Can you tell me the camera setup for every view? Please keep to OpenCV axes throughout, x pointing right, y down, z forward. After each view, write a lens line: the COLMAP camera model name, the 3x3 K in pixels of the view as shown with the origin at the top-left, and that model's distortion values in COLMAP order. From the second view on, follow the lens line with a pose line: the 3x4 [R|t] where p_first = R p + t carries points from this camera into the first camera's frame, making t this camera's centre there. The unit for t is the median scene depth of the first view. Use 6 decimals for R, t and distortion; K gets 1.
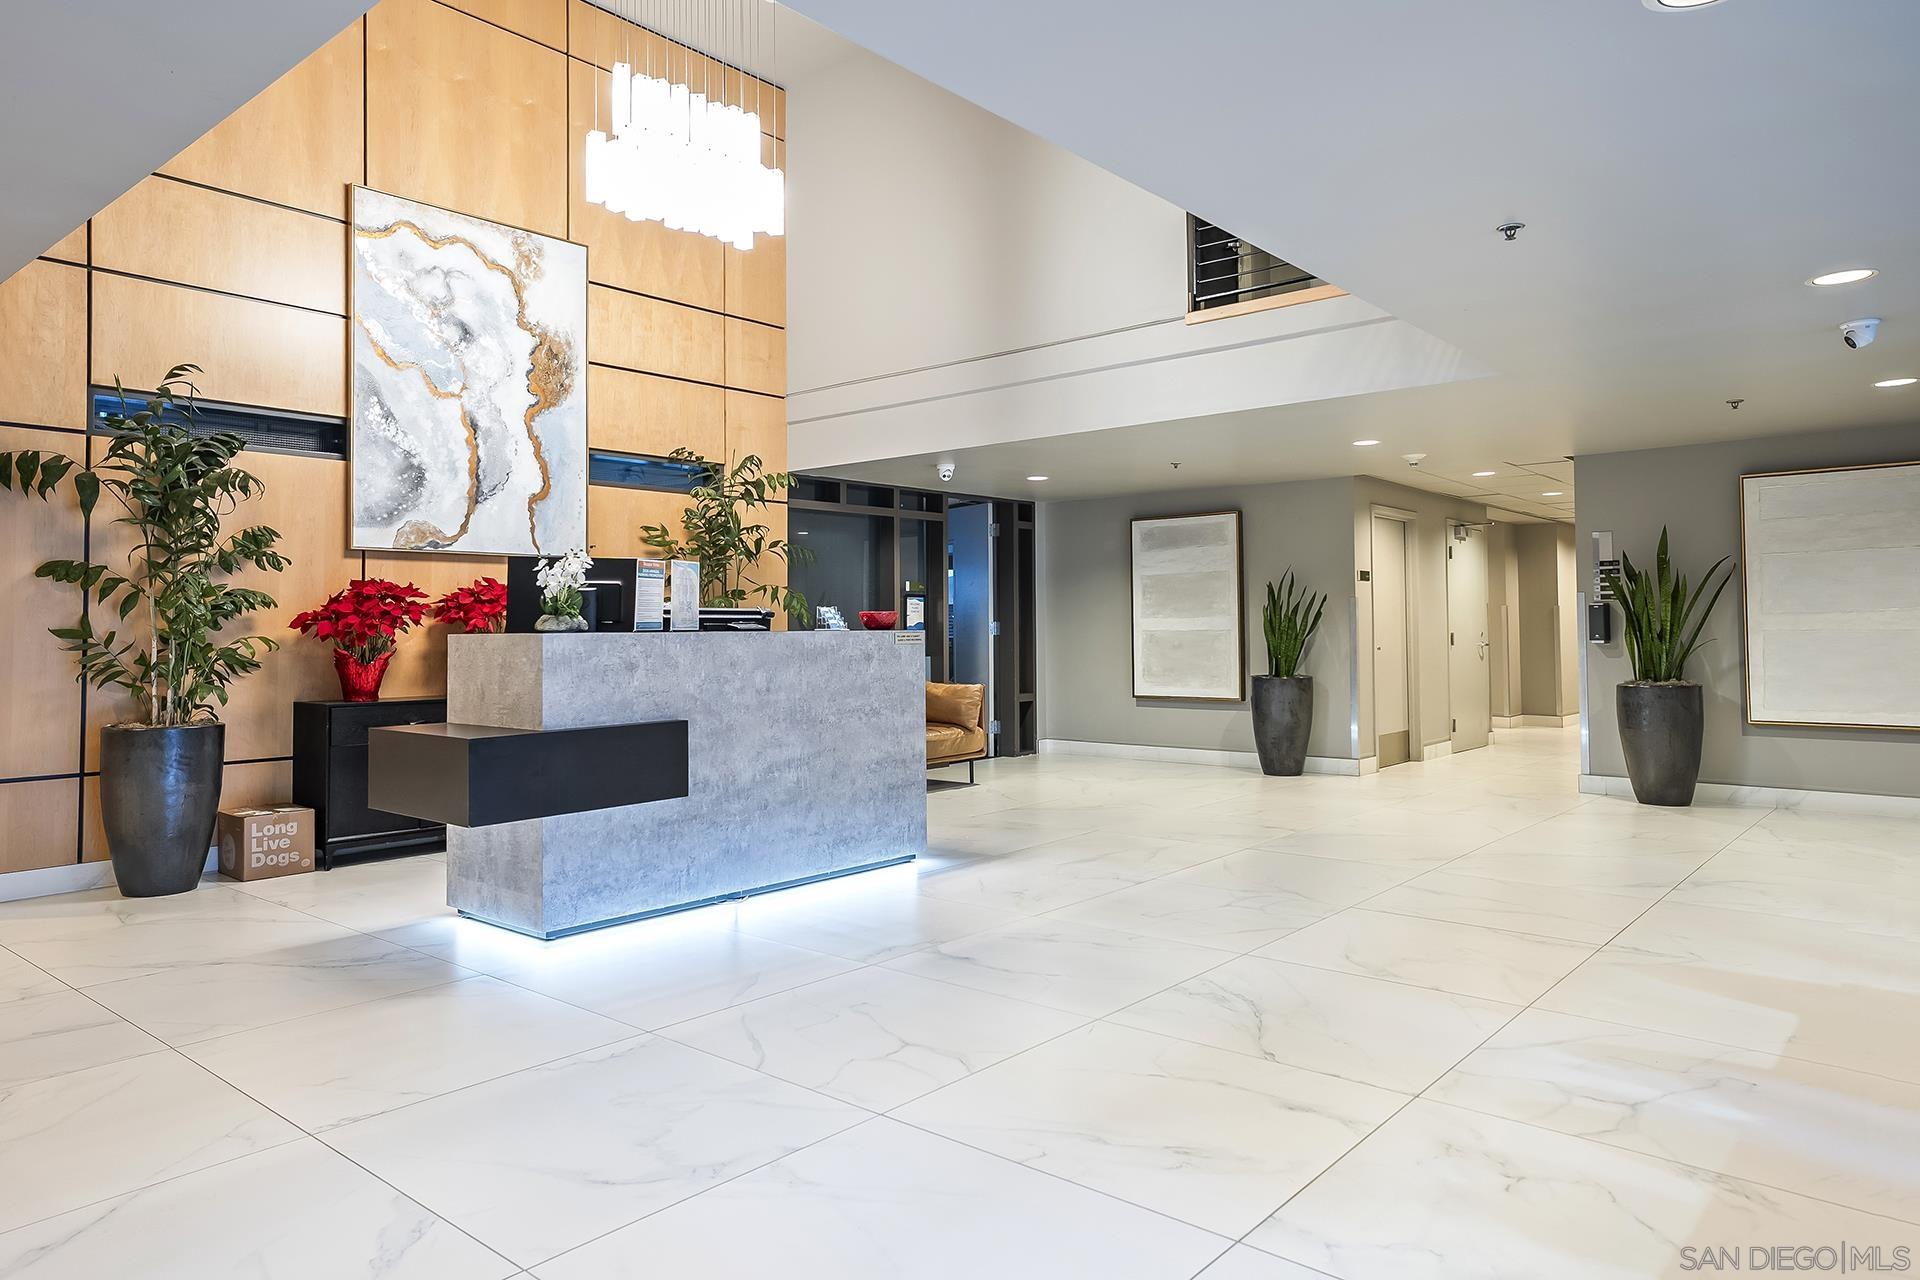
lens RADIAL K [[1187.8, 0, 958.2], [0, 1187.8, 592.2], [0, 0, 1]] dist [-0.002039, 0.072452]
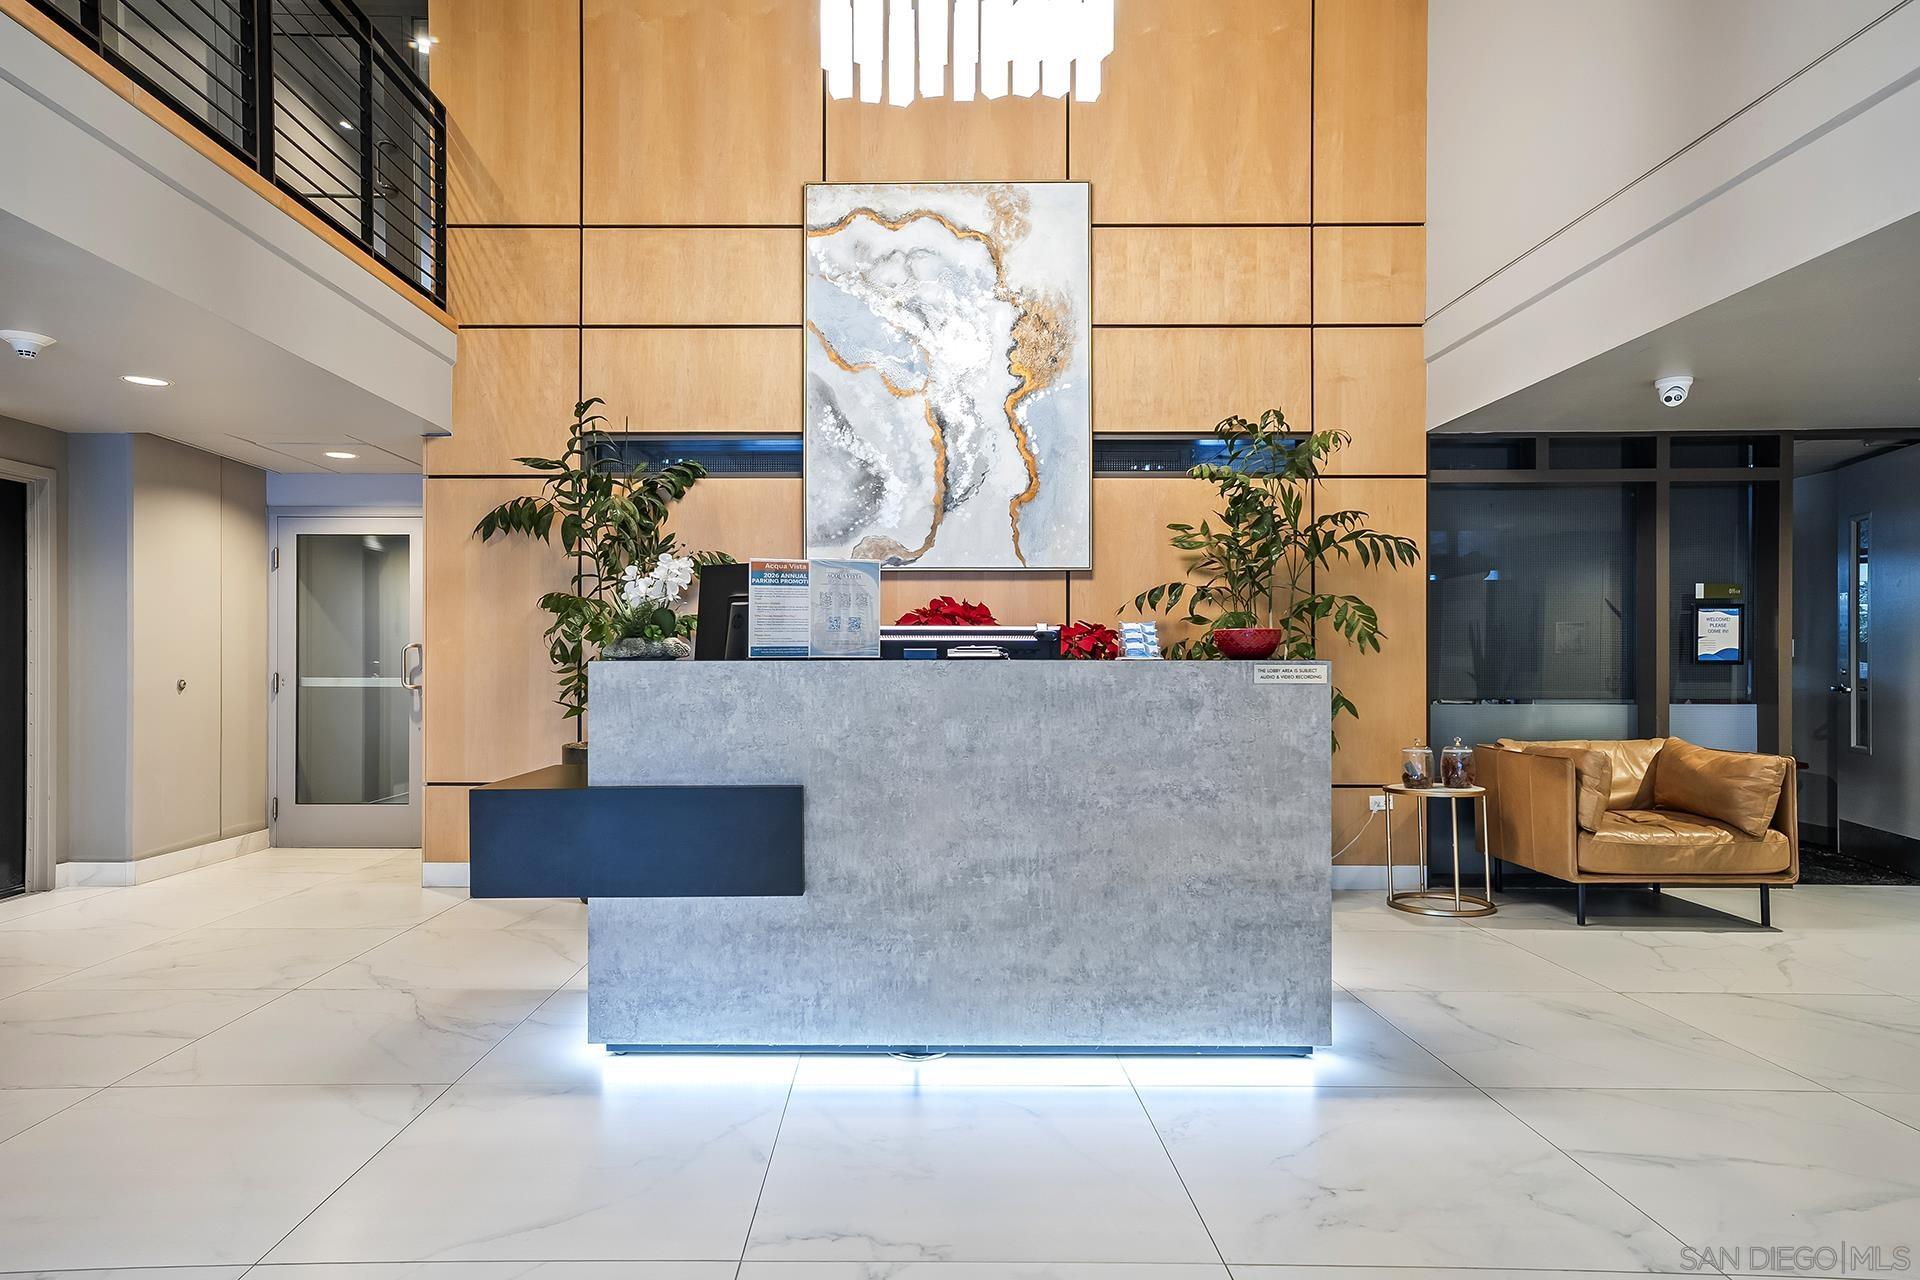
lens RADIAL K [[1178.0, 0, 924.4], [0, 1178.0, 658.4], [0, 0, 1]] dist [-0.028359, 0.067891]
pose [[0.654036, 0.004933, -0.756447, 0.253839], [0.019257, 0.999546, 0.023169, 0.013190], [0.756218, -0.029720, 0.653644, 0.450774]]
